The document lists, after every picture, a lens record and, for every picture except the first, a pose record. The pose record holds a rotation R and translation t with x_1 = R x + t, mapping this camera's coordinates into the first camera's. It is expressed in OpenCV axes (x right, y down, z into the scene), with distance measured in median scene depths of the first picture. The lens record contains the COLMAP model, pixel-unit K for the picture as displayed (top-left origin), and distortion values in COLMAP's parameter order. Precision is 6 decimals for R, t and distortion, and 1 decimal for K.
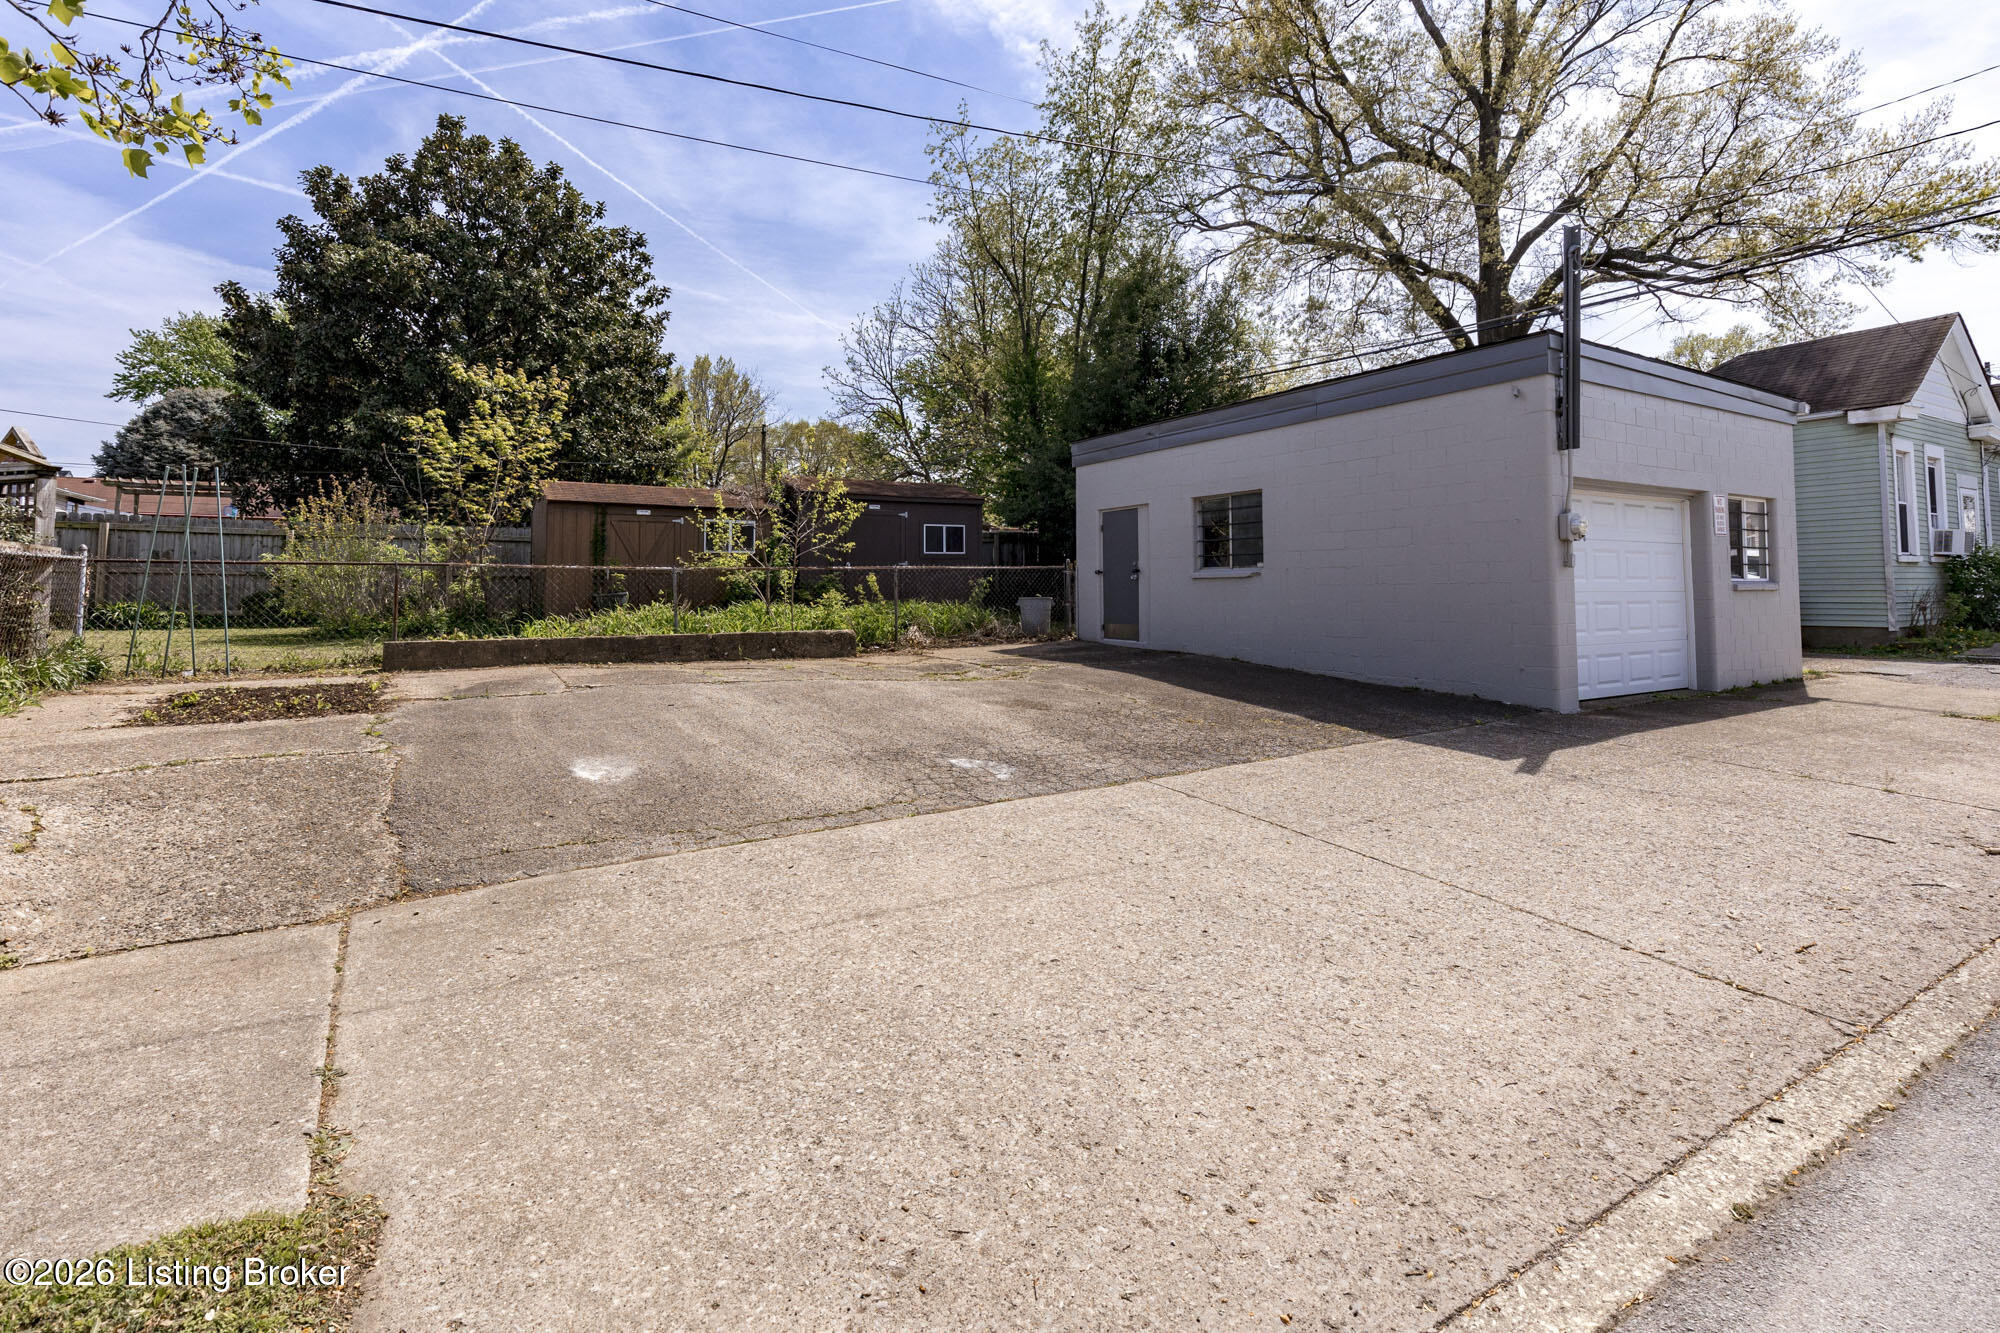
lens RADIAL K [[928.1, 0, 1011.6], [0, 928.1, 557.2], [0, 0, 1]] dist [0.008410, 0.000708]
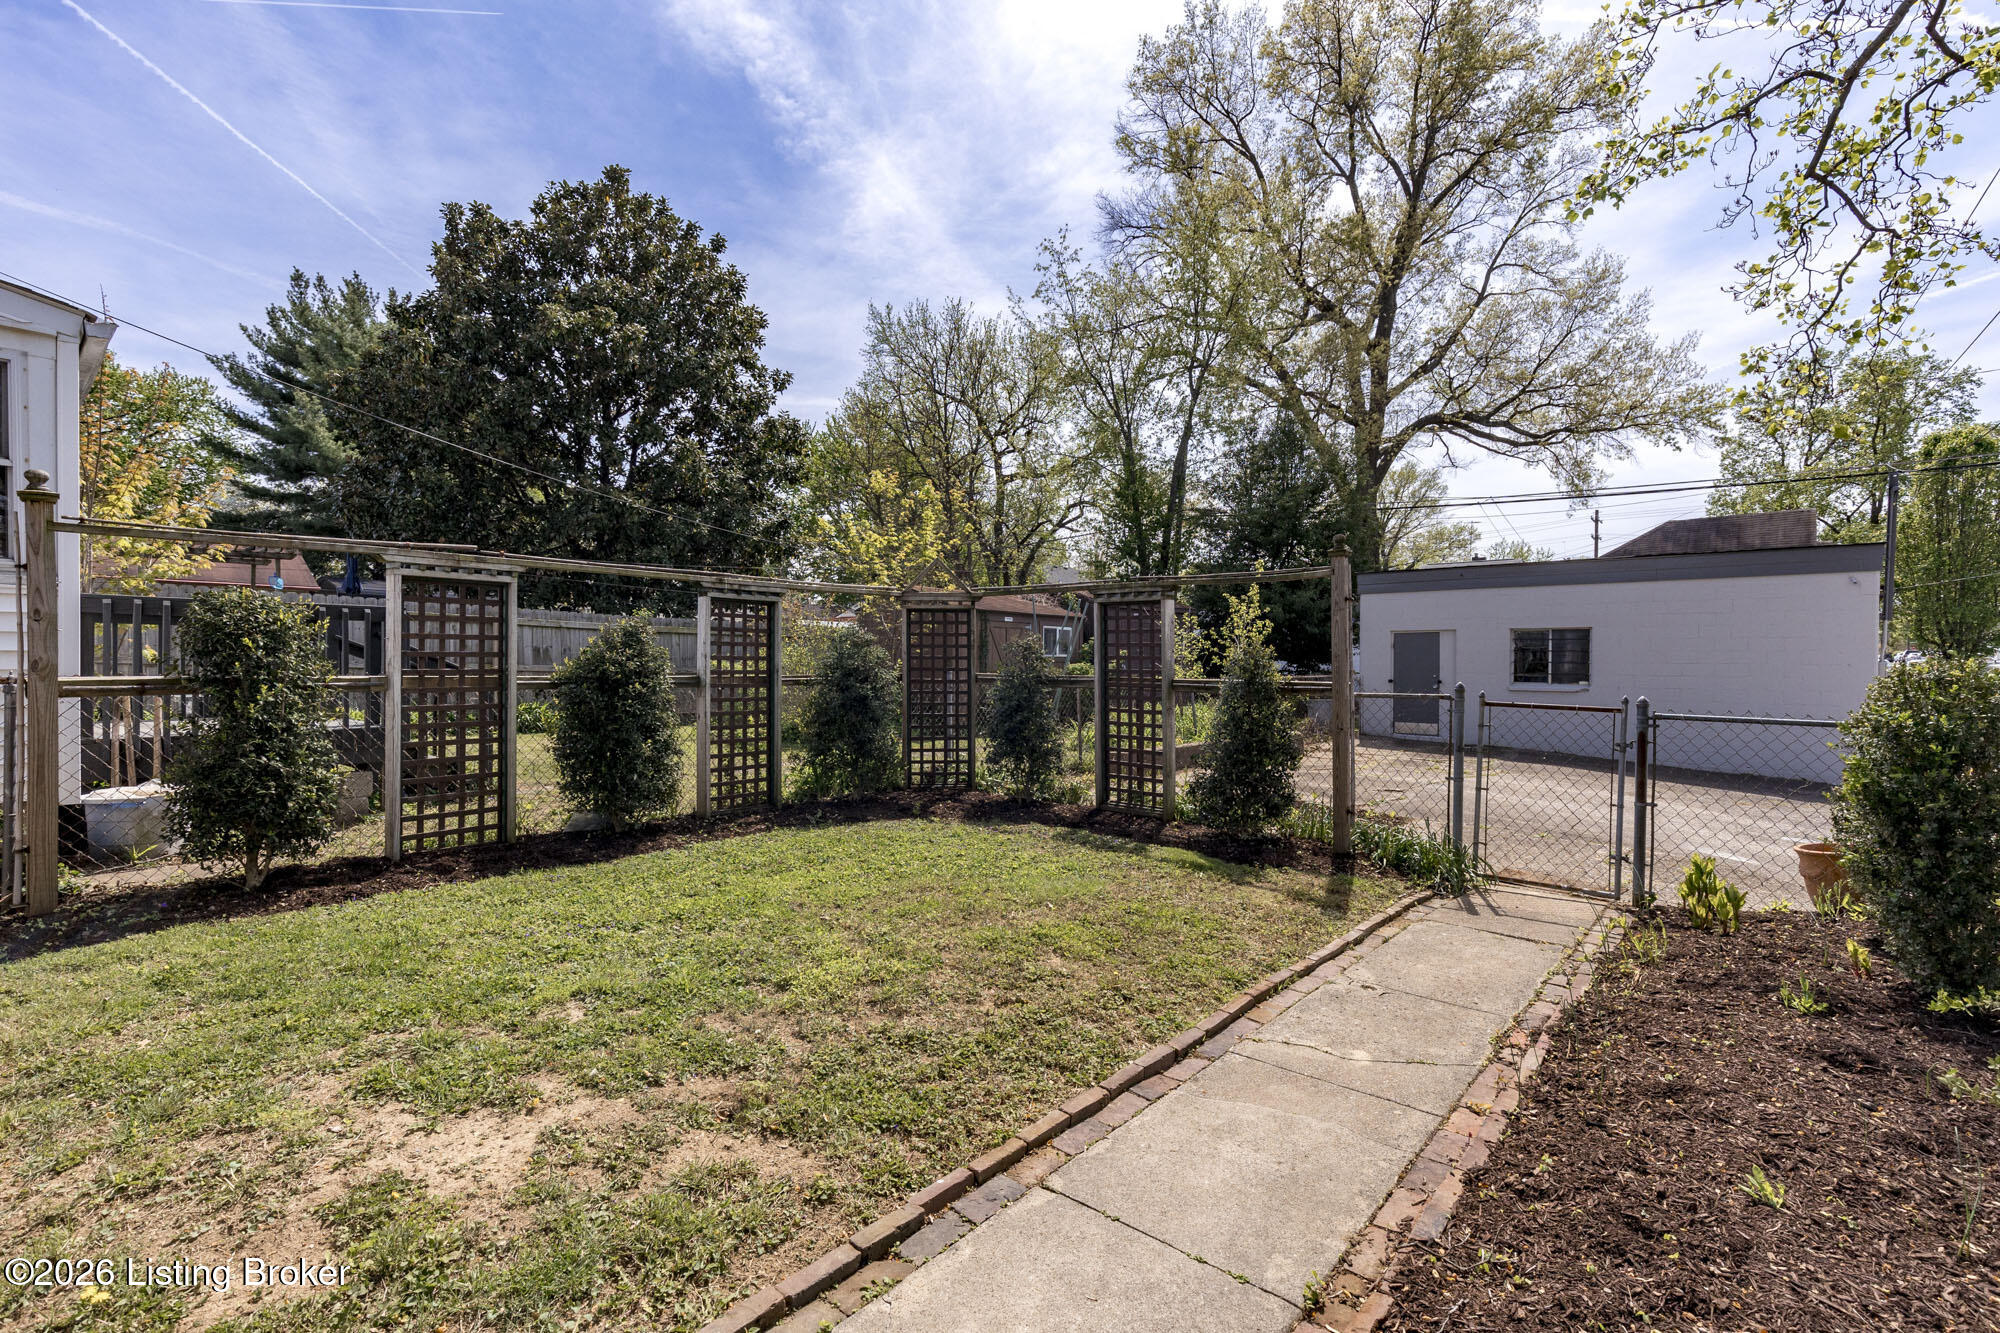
lens RADIAL K [[928.1, 0, 983.5], [0, 928.1, 673.2], [0, 0, 1]] dist [0.008410, 0.000708]
pose [[0.951820, 0.011718, 0.306434, -0.372956], [-0.025028, 0.998904, 0.039543, -0.014086], [-0.305635, -0.045307, 0.951070, -0.010856]]
